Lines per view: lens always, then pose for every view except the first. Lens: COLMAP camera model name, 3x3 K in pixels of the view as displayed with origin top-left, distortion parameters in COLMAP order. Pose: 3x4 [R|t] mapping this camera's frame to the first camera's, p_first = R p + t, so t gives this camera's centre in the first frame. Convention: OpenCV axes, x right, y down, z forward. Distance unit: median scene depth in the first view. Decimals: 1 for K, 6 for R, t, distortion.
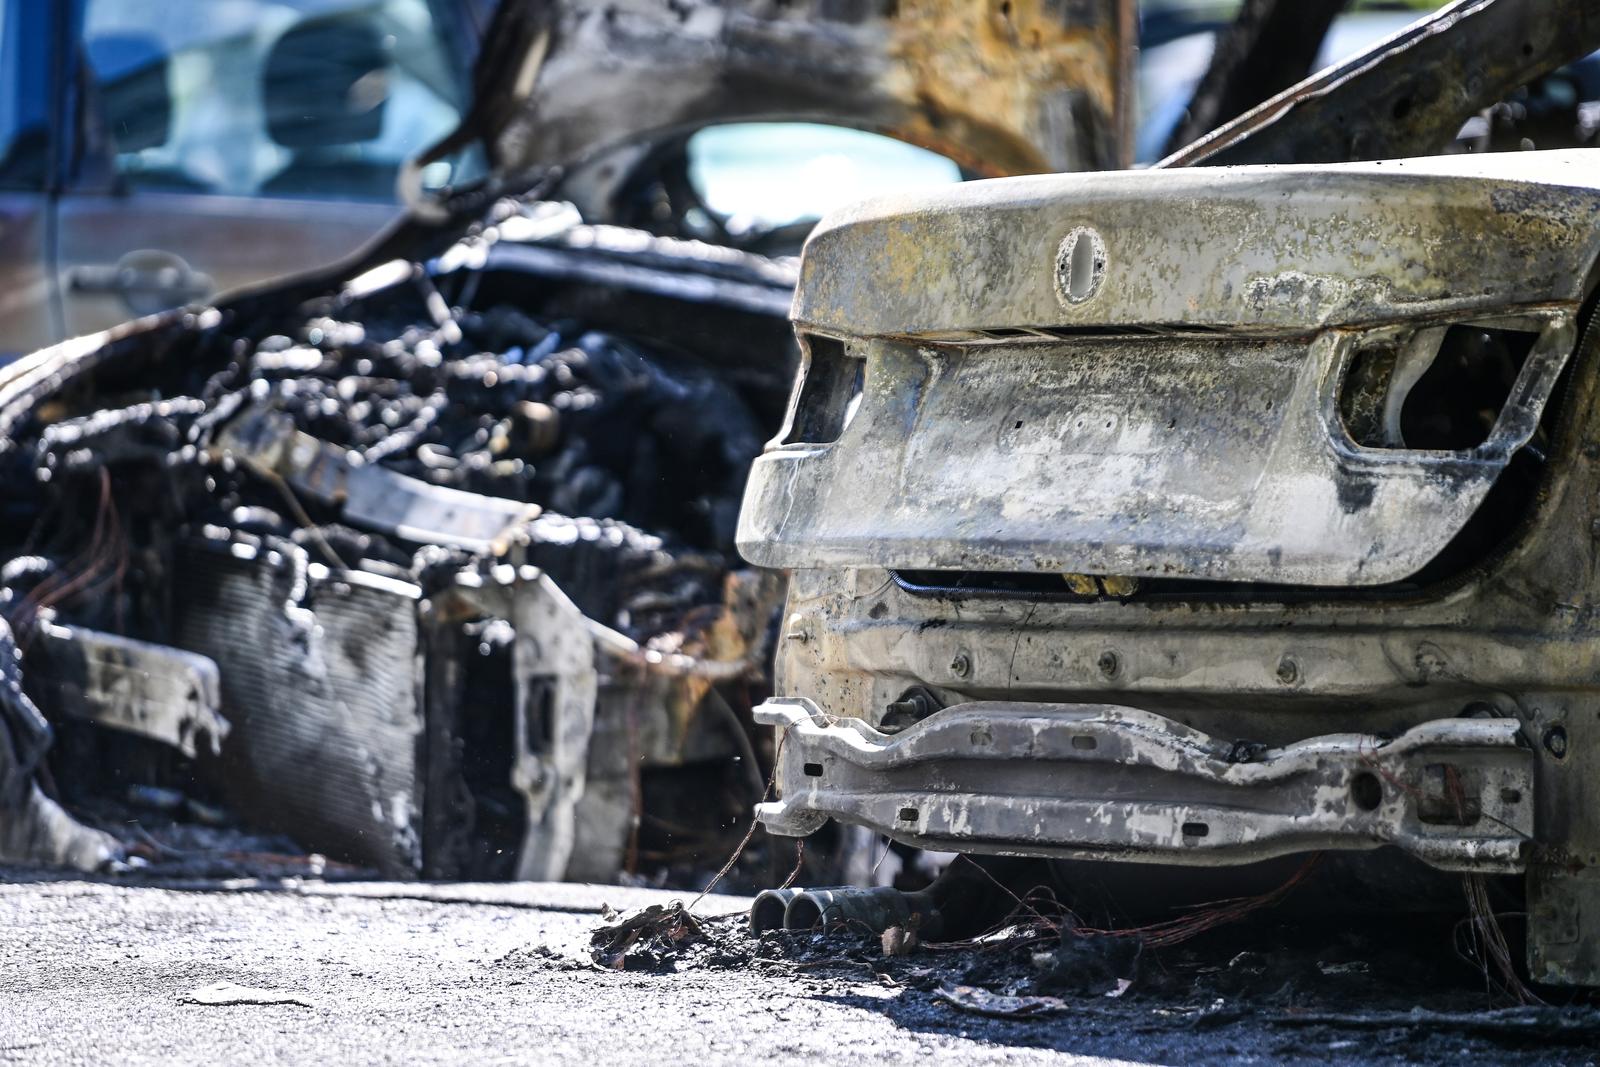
lens RADIAL K [[8982.3, 0, 800.0], [0, 8982.3, 533.5], [0, 0, 1]] dist [3.104663, -21.364829]
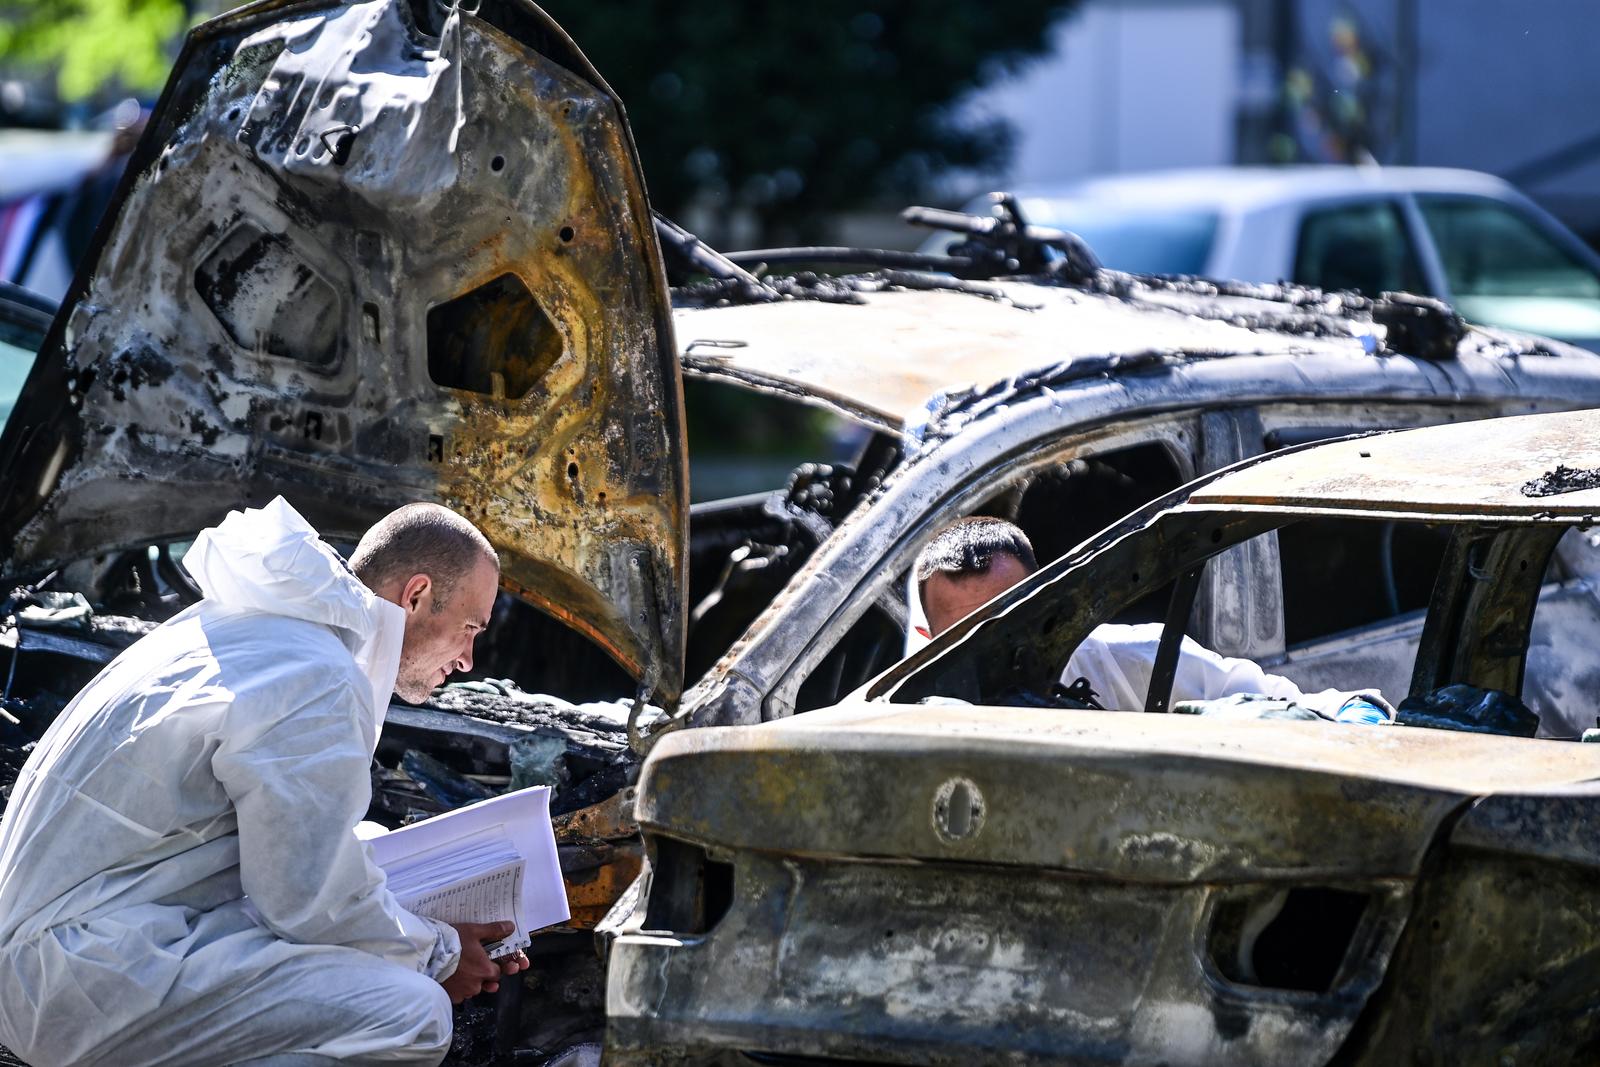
lens RADIAL K [[8982.3, 0, 800.0], [0, 8982.3, 533.5], [0, 0, 1]] dist [3.104663, -21.364829]
pose [[0.975064, 0.015352, 0.221394, -0.258489], [-0.018899, 0.999725, 0.013913, -0.082901], [-0.221120, -0.017750, 0.975085, -0.184270]]
